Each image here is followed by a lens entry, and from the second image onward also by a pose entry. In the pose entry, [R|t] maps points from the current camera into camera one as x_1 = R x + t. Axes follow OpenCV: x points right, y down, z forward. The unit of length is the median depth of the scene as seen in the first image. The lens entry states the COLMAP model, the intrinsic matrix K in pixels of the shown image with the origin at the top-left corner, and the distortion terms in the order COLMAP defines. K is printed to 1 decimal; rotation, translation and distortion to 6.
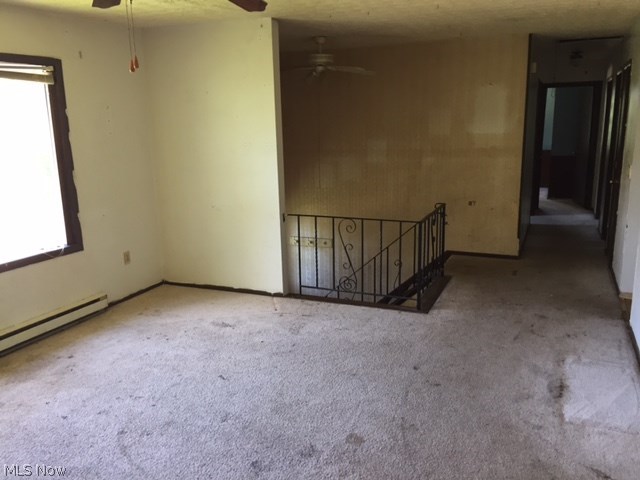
lens RADIAL K [[553.0, 0, 320.0], [0, 553.0, 240.0], [0, 0, 1]] dist [0.095175, -0.186405]
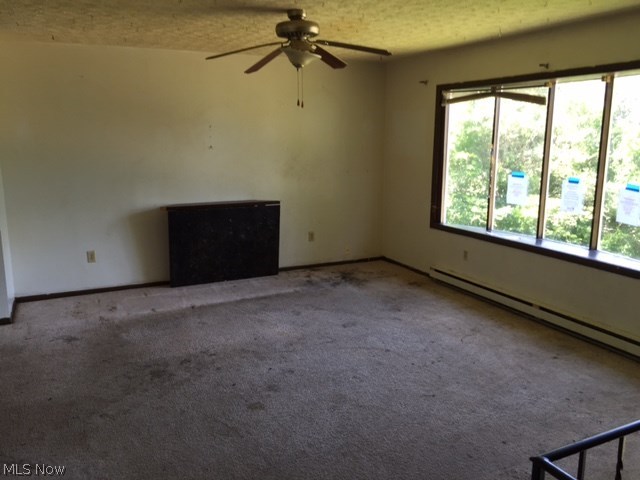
lens RADIAL K [[553.0, 0, 320.0], [0, 553.0, 240.0], [0, 0, 1]] dist [0.095175, -0.186405]
pose [[-0.667653, 0.163884, -0.726211, 0.632035], [-0.142775, 0.929176, 0.340950, -0.319682], [0.730654, 0.331320, -0.596969, 1.385768]]
